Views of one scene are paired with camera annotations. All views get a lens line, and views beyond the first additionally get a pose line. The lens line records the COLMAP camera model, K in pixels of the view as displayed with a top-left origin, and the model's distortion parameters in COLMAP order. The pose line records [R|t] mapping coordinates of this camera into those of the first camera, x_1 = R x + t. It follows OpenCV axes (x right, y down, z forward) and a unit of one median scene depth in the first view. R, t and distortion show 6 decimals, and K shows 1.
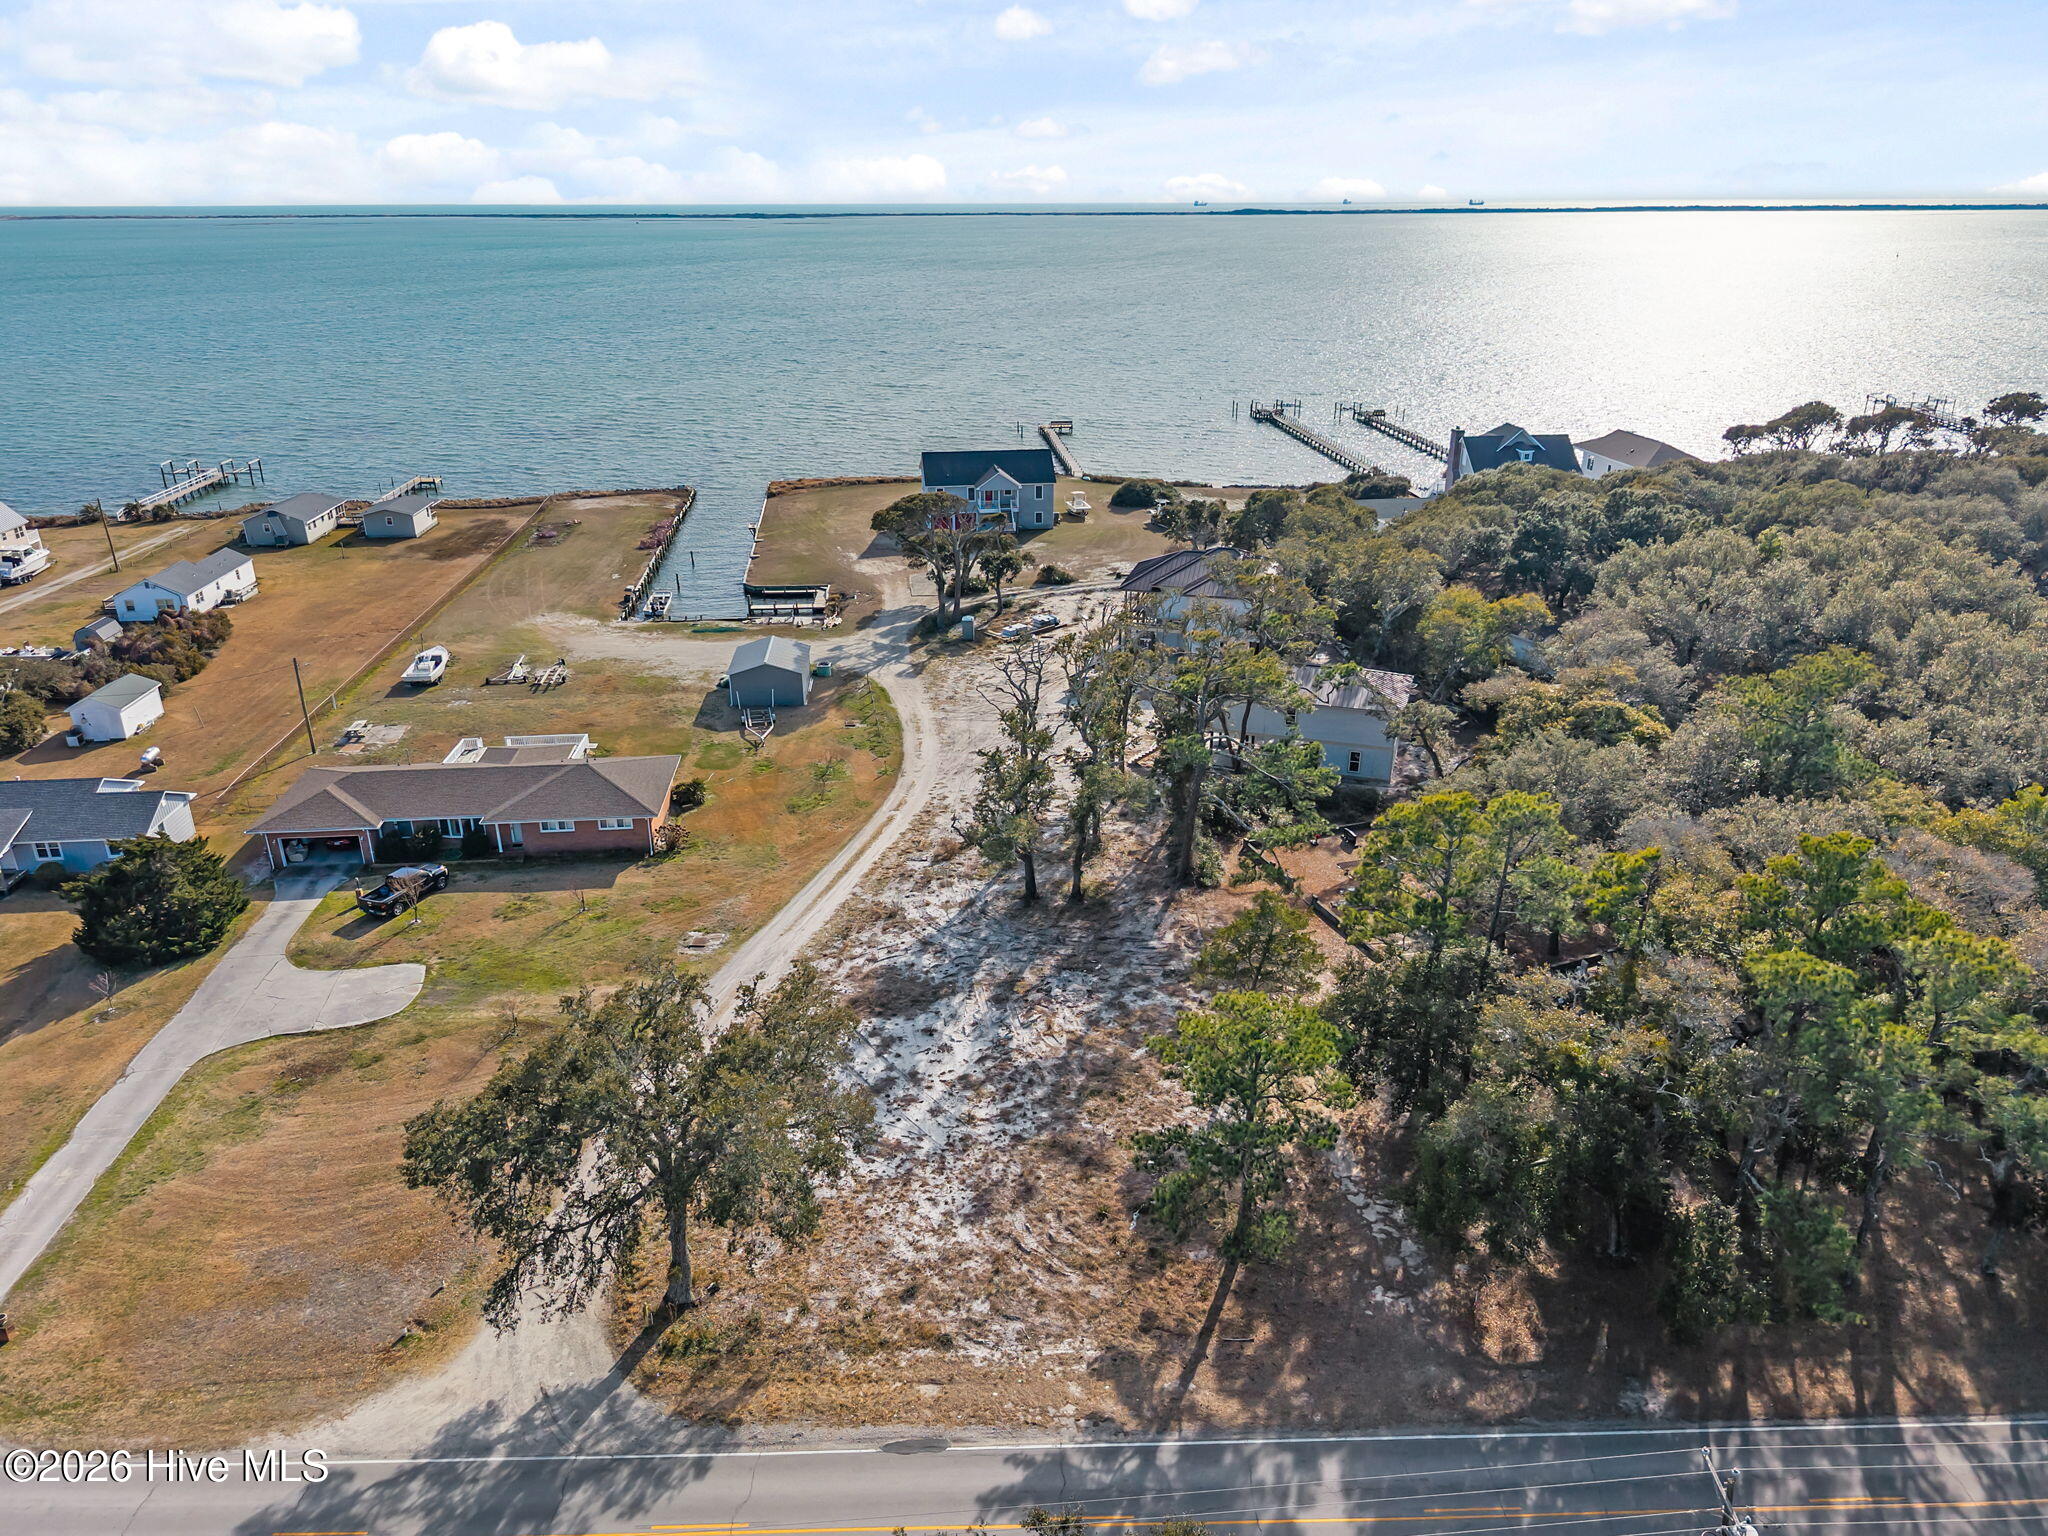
lens RADIAL K [[1393.3, 0, 1024.0], [0, 1393.3, 768.0], [0, 0, 1]] dist [0.012671, -0.010945]
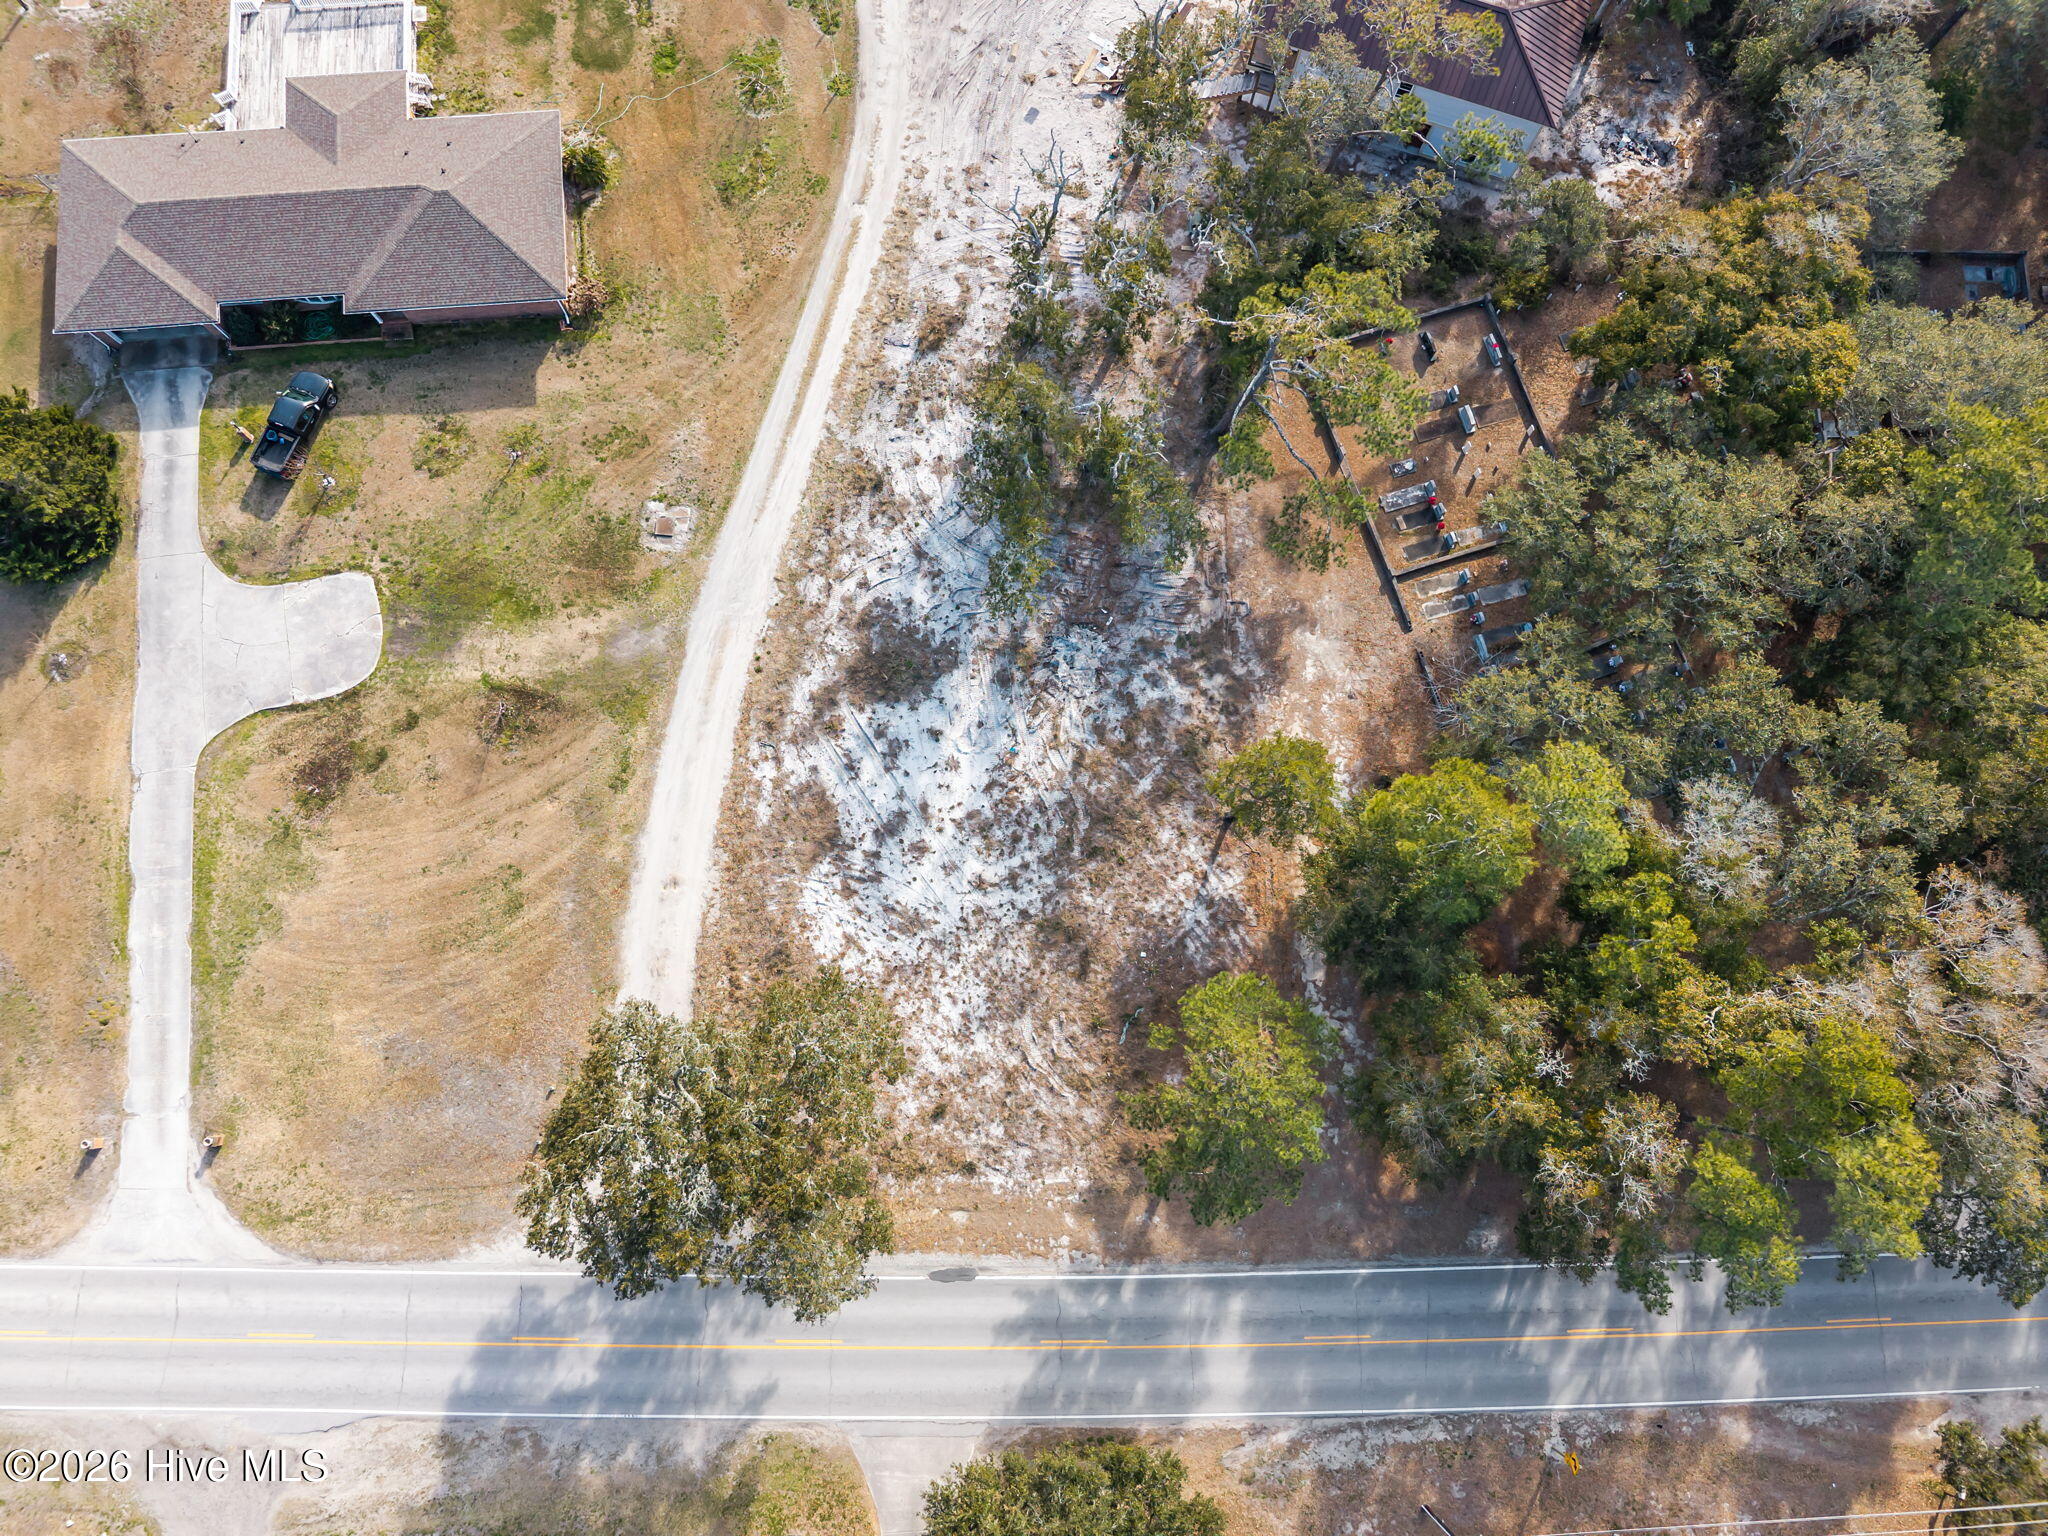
lens RADIAL K [[1393.7, 0, 1024.0], [0, 1393.7, 768.0], [0, 0, 1]] dist [0.041467, -0.054099]
pose [[0.999470, 0.005207, 0.032145, -0.030768], [-0.029794, 0.544601, 0.838166, -0.538302], [-0.013141, -0.838679, 0.544467, 0.372627]]
